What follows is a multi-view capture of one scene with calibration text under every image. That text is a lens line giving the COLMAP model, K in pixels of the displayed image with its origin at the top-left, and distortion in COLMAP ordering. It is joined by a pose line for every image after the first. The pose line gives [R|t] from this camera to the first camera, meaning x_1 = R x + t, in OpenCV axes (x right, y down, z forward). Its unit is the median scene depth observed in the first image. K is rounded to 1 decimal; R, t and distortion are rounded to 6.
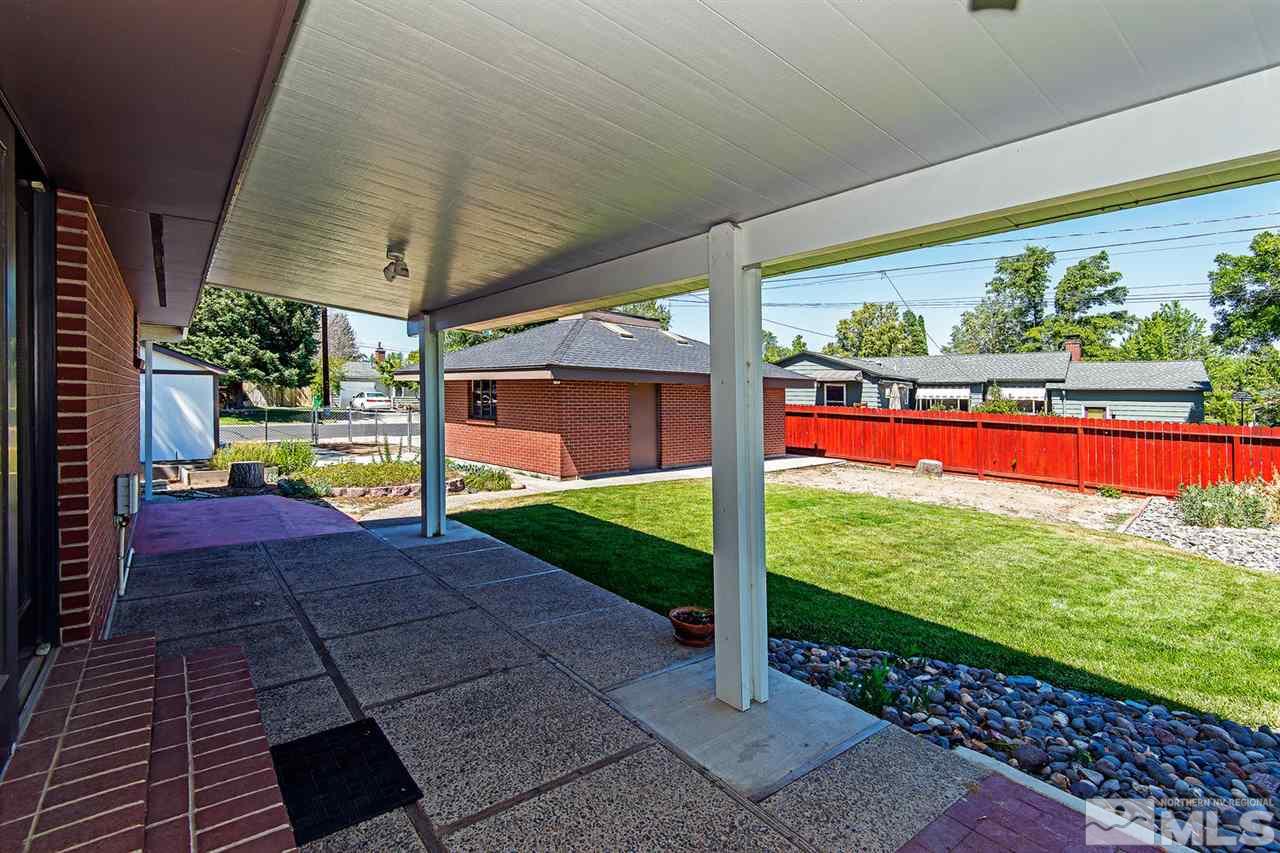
lens RADIAL K [[603.2, 0, 642.2], [0, 603.2, 383.3], [0, 0, 1]] dist [0.021161, -0.001745]
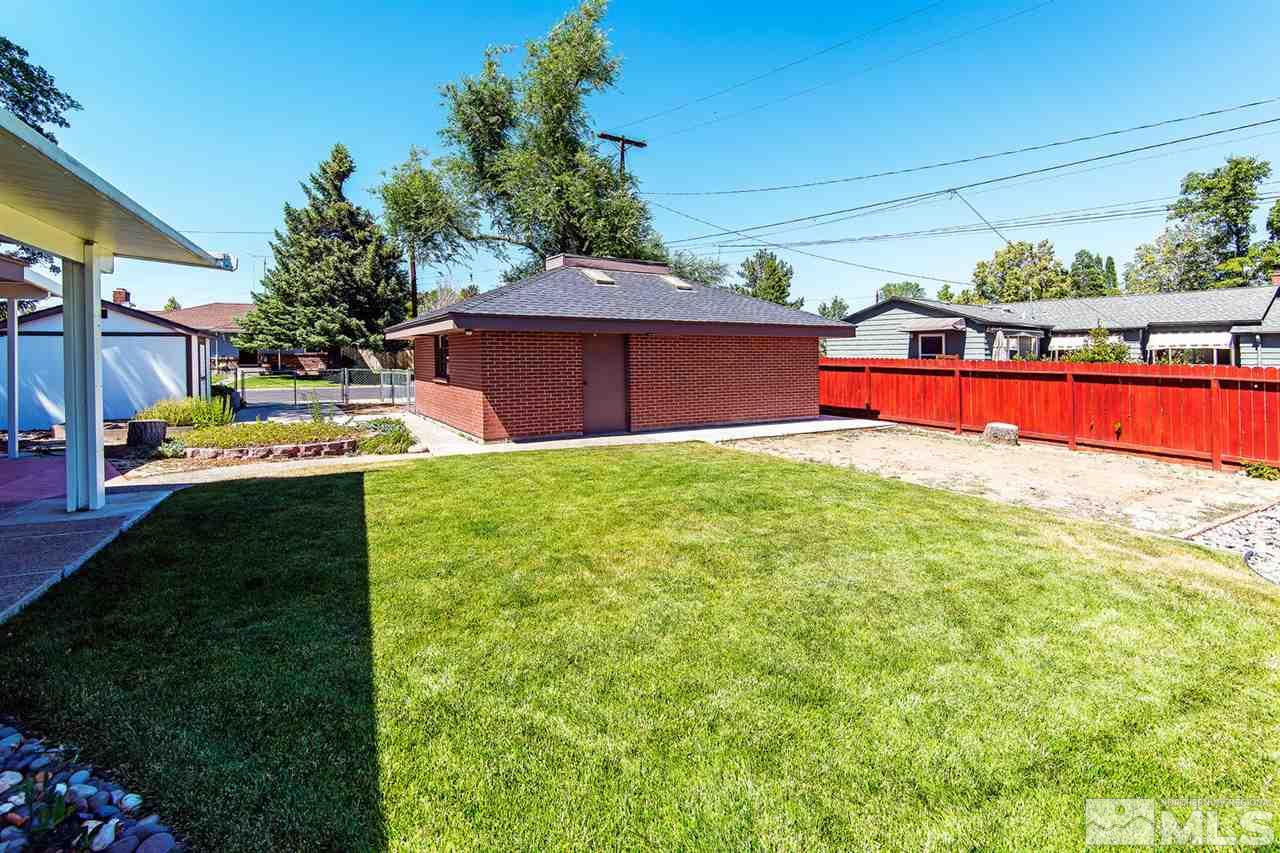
lens RADIAL K [[602.6, 0, 634.1], [0, 602.6, 357.8], [0, 0, 1]] dist [0.026550, -0.019226]
pose [[0.971796, -0.018922, -0.235063, 0.116333], [0.023756, 0.999560, 0.017746, 0.009547], [0.234623, -0.022830, 0.971818, 0.075489]]
